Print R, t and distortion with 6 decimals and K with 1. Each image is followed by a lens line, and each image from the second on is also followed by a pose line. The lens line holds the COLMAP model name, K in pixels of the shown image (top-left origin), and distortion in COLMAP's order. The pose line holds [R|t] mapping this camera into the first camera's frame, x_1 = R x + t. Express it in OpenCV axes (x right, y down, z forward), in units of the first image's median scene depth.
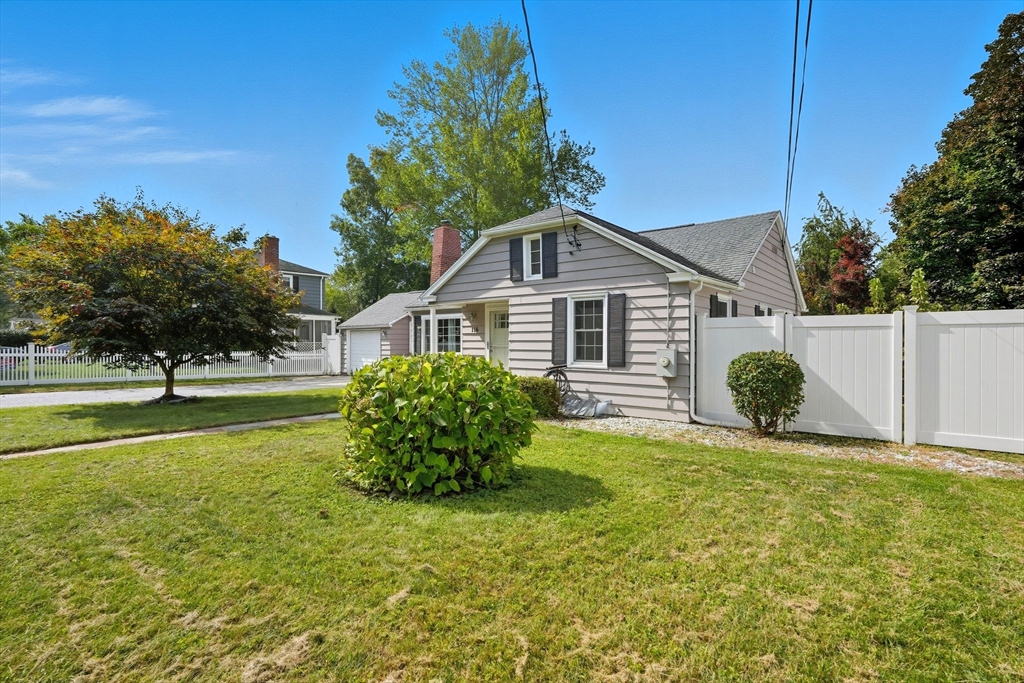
lens RADIAL K [[488.4, 0, 511.8], [0, 488.4, 340.9], [0, 0, 1]] dist [-0.002655, -0.000109]
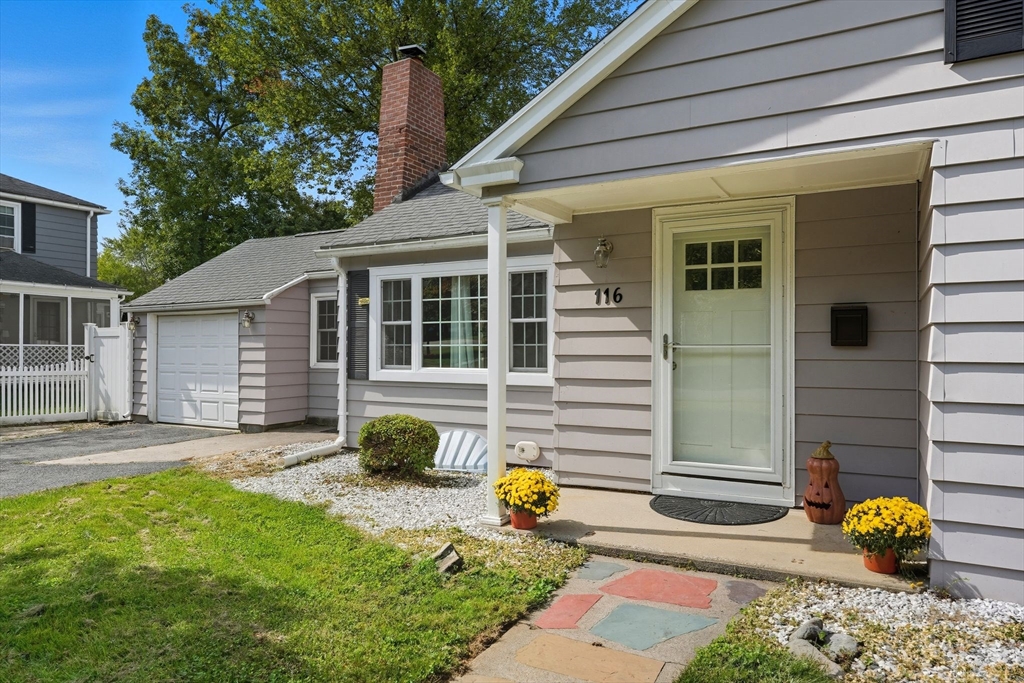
lens RADIAL K [[660.5, 0, 514.1], [0, 660.5, 347.4], [0, 0, 1]] dist [-0.008056, 0.007263]
pose [[0.982213, 0.002103, 0.187757, -0.177400], [-0.002087, 0.999998, -0.000281, 0.007649], [-0.187757, -0.000116, 0.982215, 0.505229]]
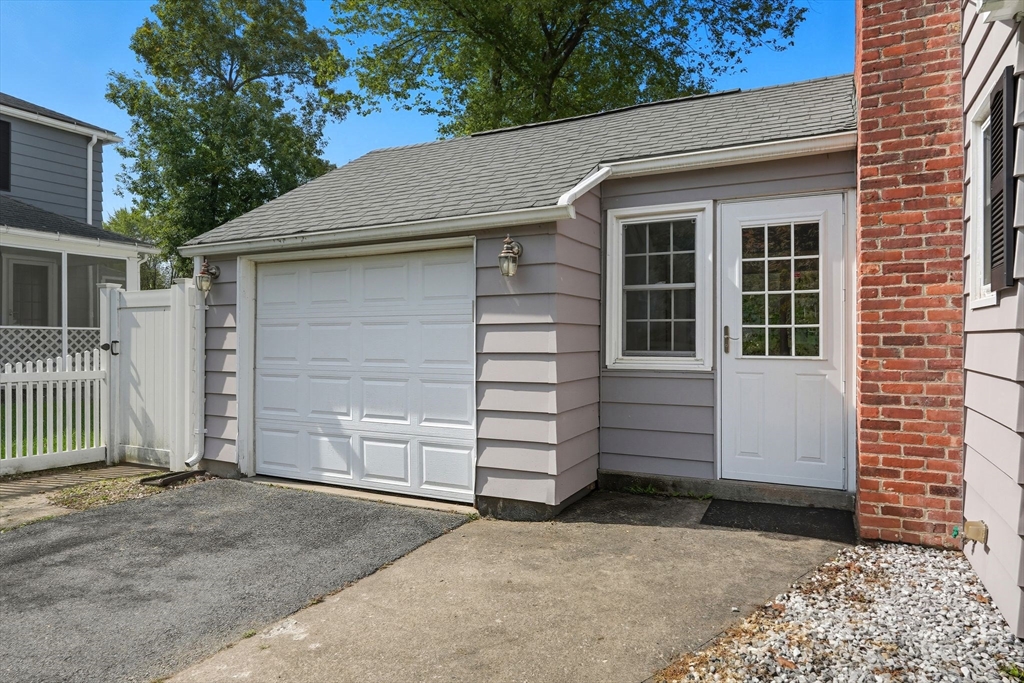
lens RADIAL K [[636.0, 0, 515.0], [0, 636.0, 337.7], [0, 0, 1]] dist [0.002730, -0.002485]
pose [[0.974630, 0.002882, 0.223803, -0.372938], [-0.002907, 0.999996, -0.000217, 0.014478], [-0.223803, -0.000439, 0.974634, 0.932534]]
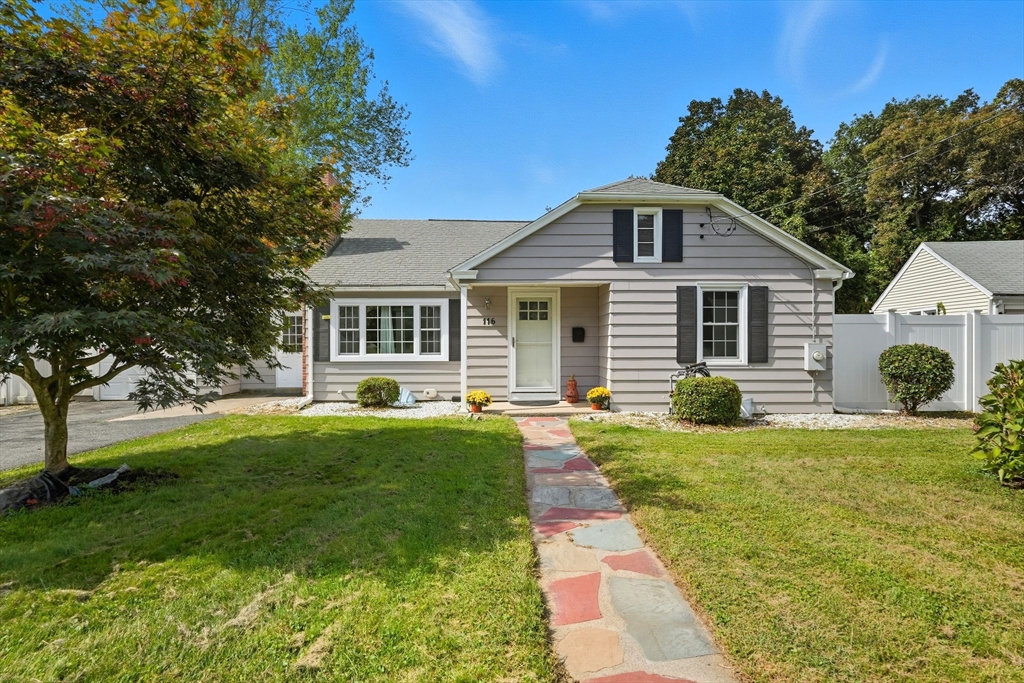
lens RADIAL K [[533.7, 0, 517.5], [0, 533.7, 342.9], [0, 0, 1]] dist [-0.002293, 0.000312]
pose [[0.763621, 0.000770, 0.645664, -0.474202], [0.001248, 0.999996, -0.002669, 0.009684], [-0.645663, 0.002844, 0.763617, 0.296463]]
